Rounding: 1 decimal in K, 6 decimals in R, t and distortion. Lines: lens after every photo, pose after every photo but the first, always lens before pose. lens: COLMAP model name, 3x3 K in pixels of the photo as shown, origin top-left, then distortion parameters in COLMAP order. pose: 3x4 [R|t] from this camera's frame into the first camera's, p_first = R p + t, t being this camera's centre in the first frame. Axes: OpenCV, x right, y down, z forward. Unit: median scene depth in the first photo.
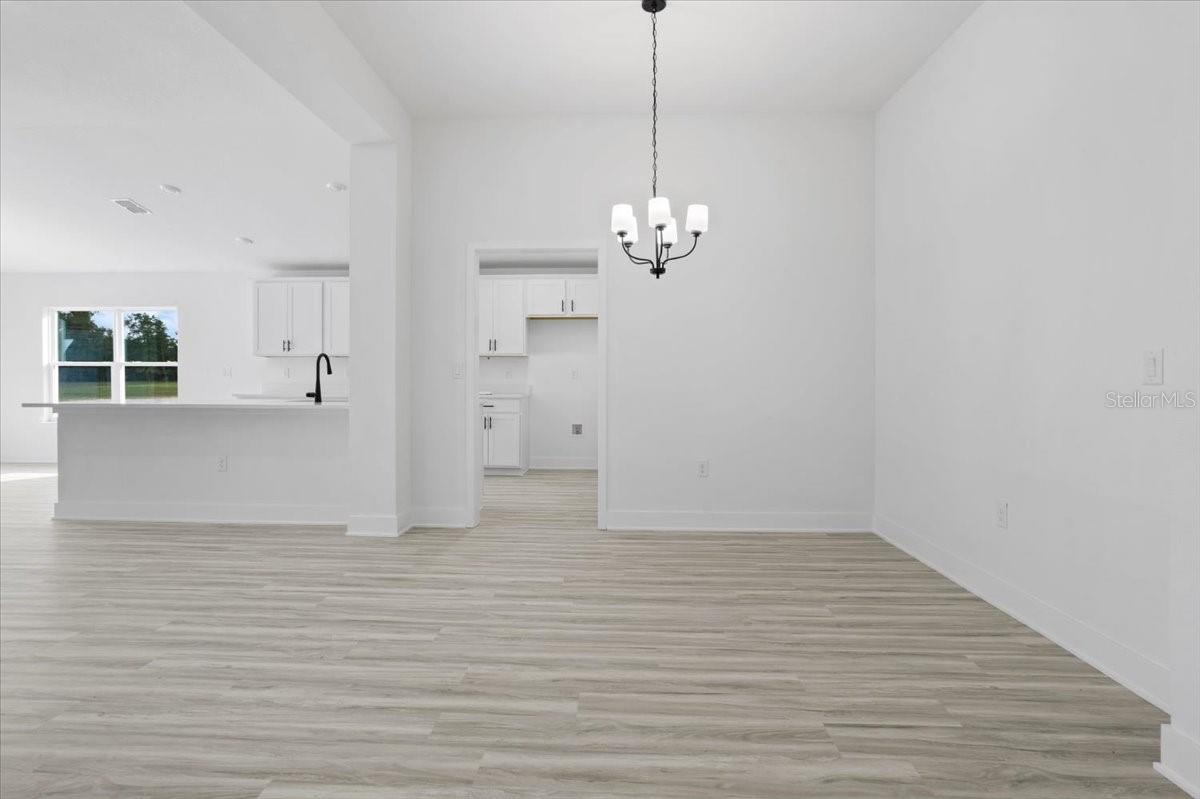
lens RADIAL K [[554.7, 0, 596.5], [0, 554.7, 403.3], [0, 0, 1]] dist [-0.002172, 0.000162]
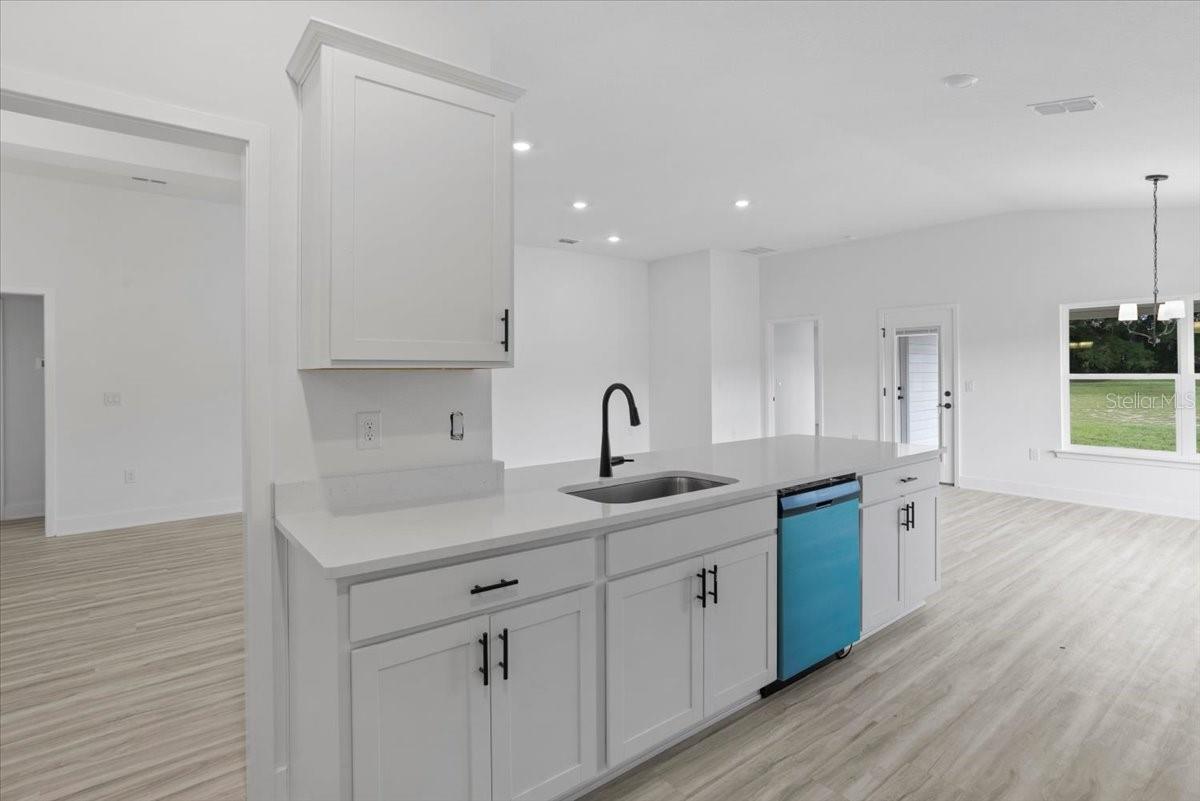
lens RADIAL K [[596.4, 0, 605.7], [0, 596.4, 375.0], [0, 0, 1]] dist [-0.031430, 0.017869]
pose [[-0.762779, 0.008807, -0.646599, -0.189351], [-0.024973, 0.998760, 0.043064, -0.176689], [0.646177, 0.048996, -0.761613, 2.072701]]
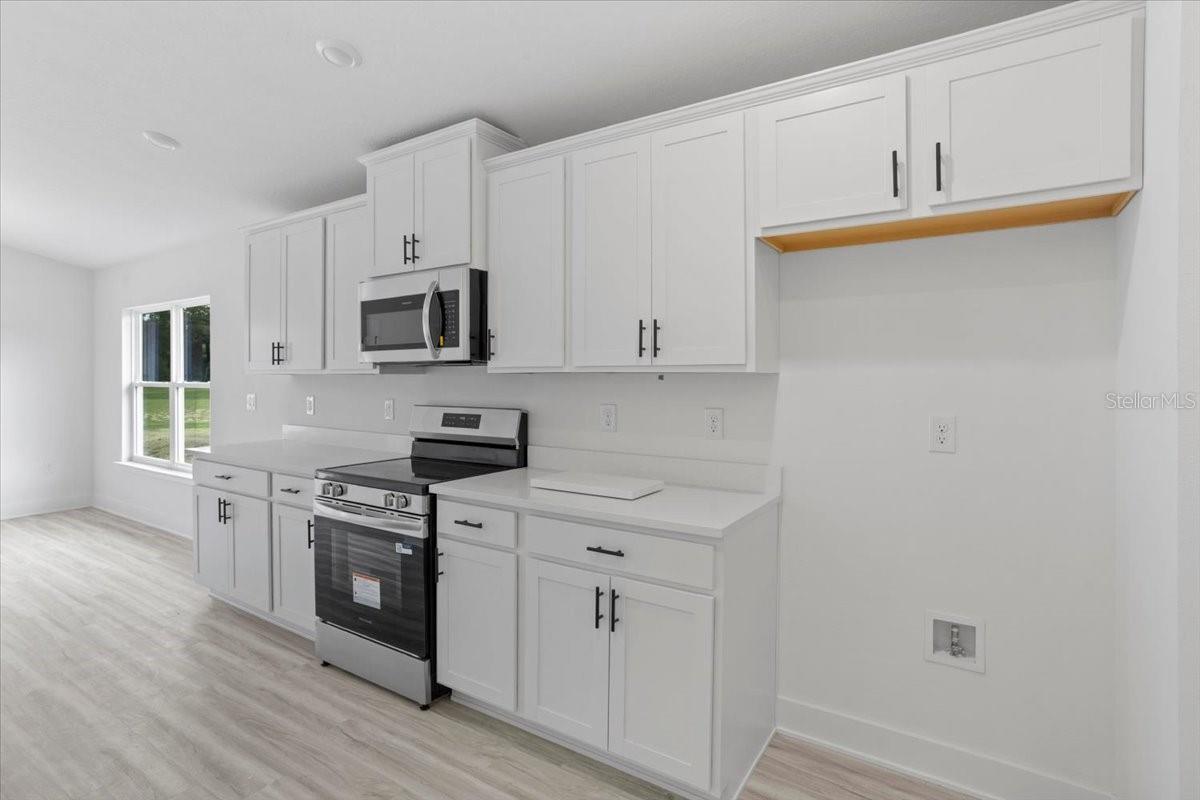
lens RADIAL K [[596.4, 0, 601.4], [0, 596.4, 378.3], [0, 0, 1]] dist [-0.031430, 0.017869]
pose [[0.854653, 0.003371, -0.519189, -0.079216], [-0.029963, 0.998633, -0.042839, -0.152839], [0.518335, 0.052169, 0.853585, 1.571943]]
